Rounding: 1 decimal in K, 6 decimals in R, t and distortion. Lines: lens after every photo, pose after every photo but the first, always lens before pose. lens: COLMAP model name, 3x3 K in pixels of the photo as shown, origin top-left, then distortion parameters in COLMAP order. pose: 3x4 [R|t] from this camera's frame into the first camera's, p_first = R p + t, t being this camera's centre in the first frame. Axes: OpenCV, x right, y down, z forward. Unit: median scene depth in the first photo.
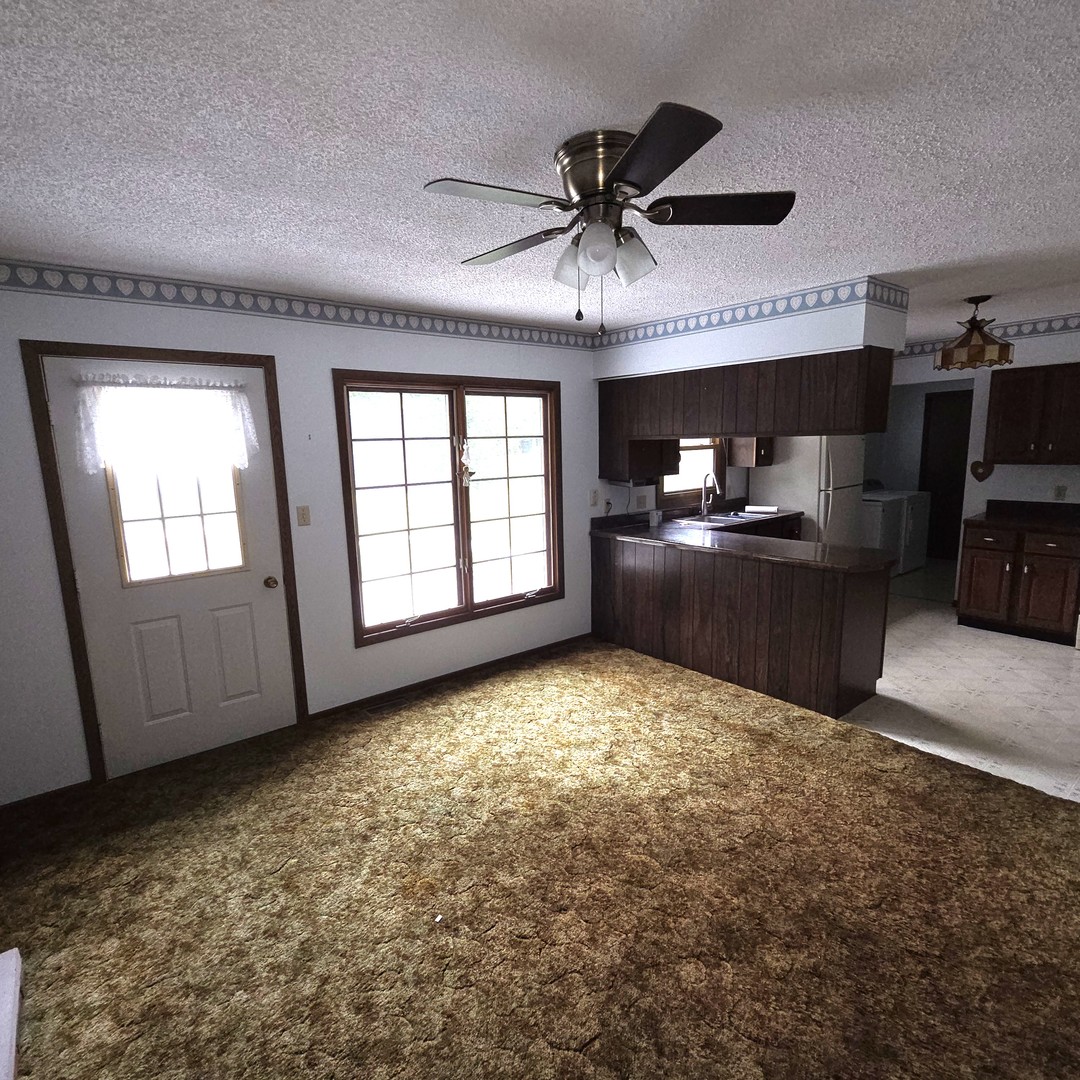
lens RADIAL K [[592.9, 0, 529.2], [0, 592.9, 542.8], [0, 0, 1]] dist [-0.004137, 0.002218]
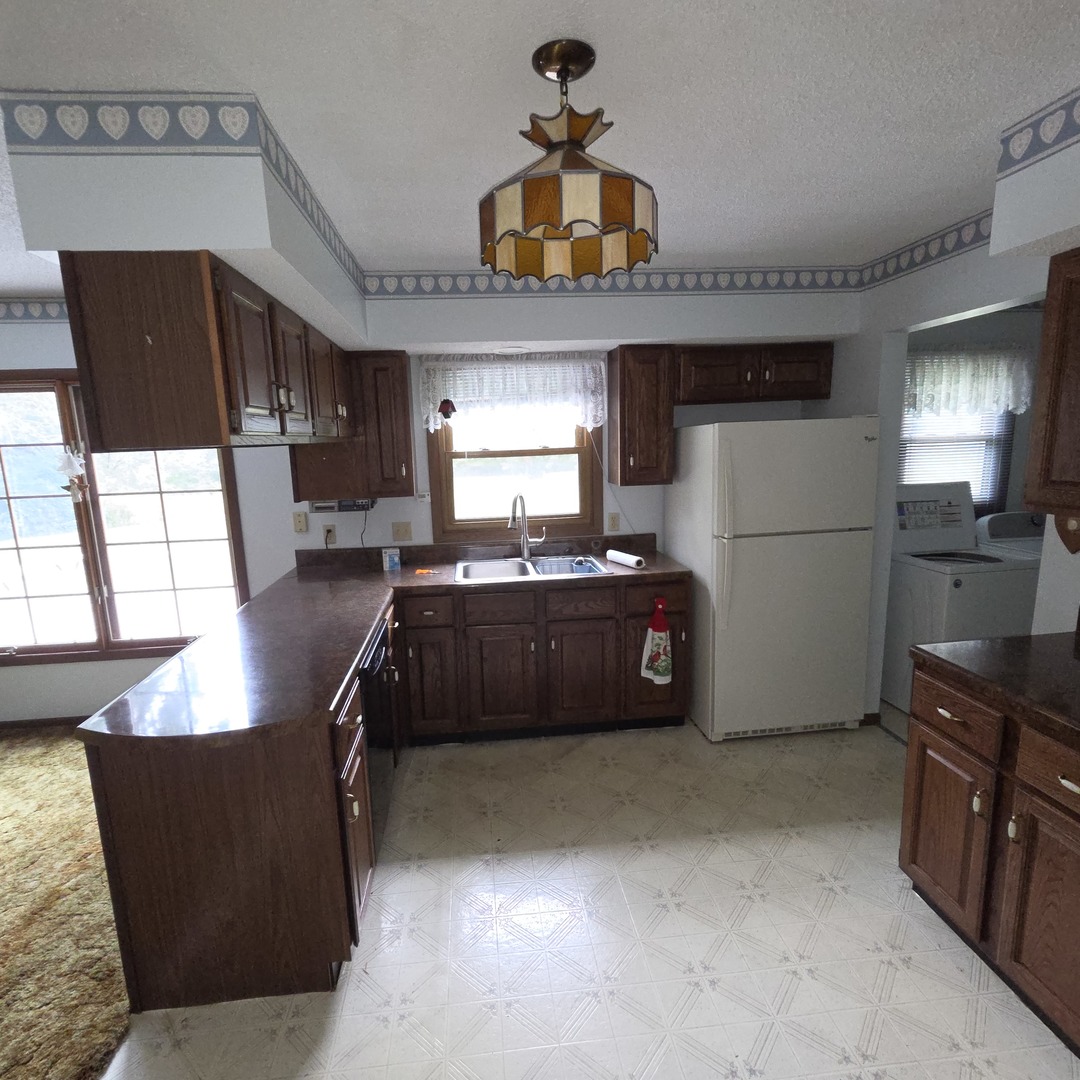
lens RADIAL K [[592.9, 0, 534.1], [0, 592.9, 540.4], [0, 0, 1]] dist [-0.004137, 0.002218]
pose [[0.844112, 0.093360, -0.527976, 1.030223], [-0.082003, 0.995618, 0.044947, -0.154519], [0.529859, 0.005355, 0.848069, 0.743407]]
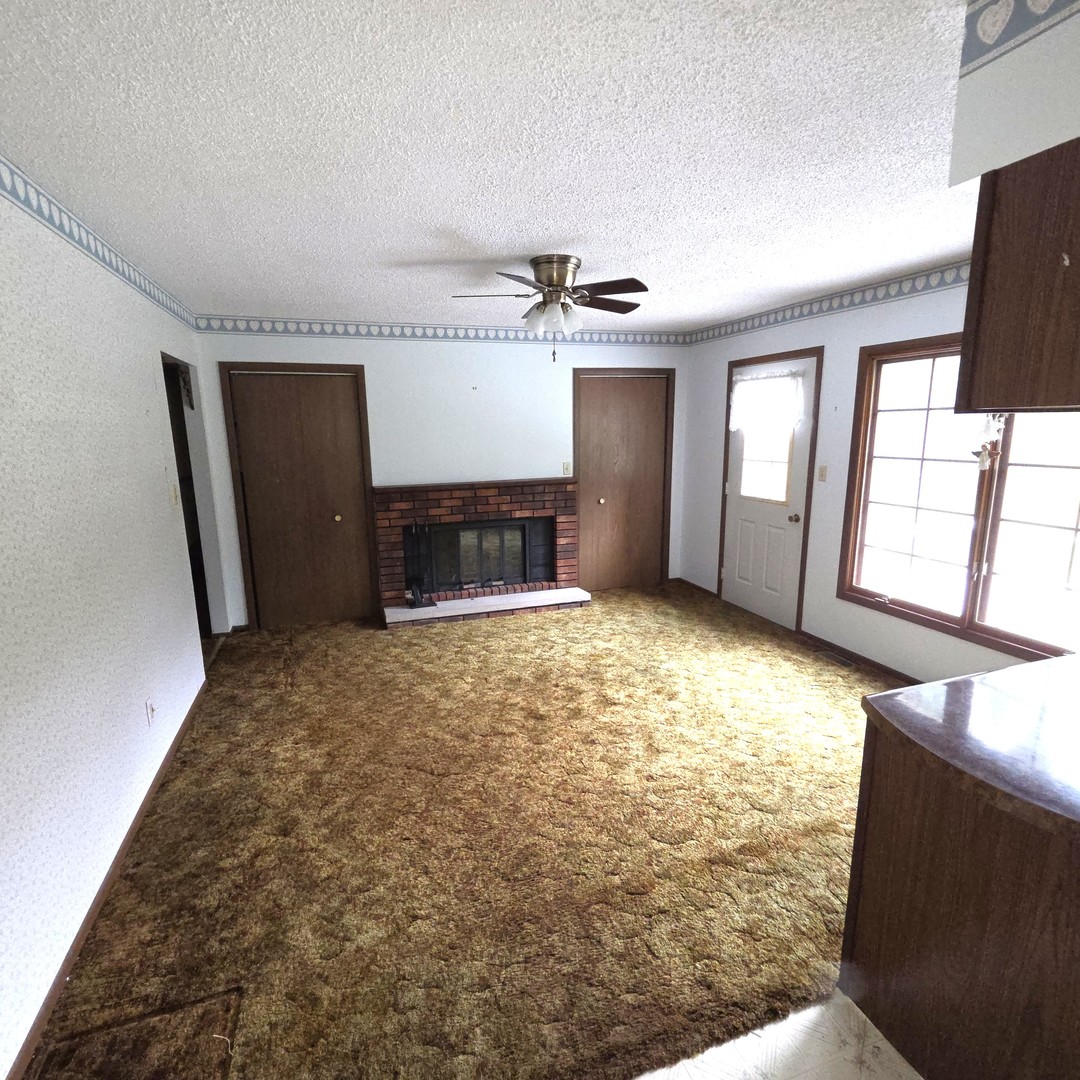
lens RADIAL K [[592.9, 0, 526.6], [0, 592.9, 544.3], [0, 0, 1]] dist [-0.004137, 0.002218]
pose [[-0.348005, 0.215838, -0.912308, 0.978097], [-0.130980, 0.952398, 0.275285, -0.161449], [0.928298, 0.215295, -0.303169, 0.819353]]
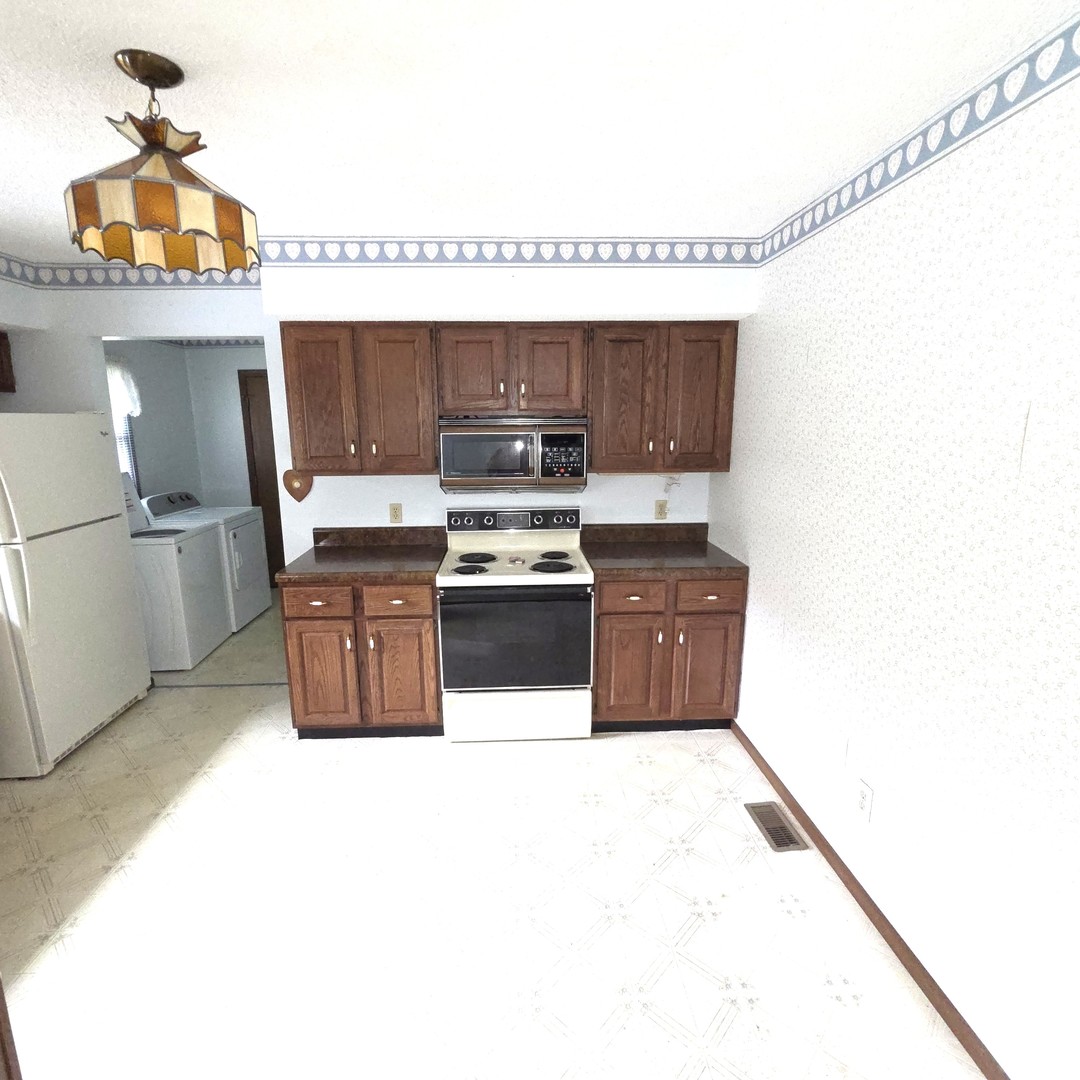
lens RADIAL K [[592.9, 0, 526.3], [0, 592.9, 544.0], [0, 0, 1]] dist [-0.004137, 0.002218]
pose [[0.590438, -0.139903, 0.794865, 0.597086], [0.125637, 0.988788, 0.080711, -0.121048], [-0.797245, 0.052209, 0.601395, 0.640722]]
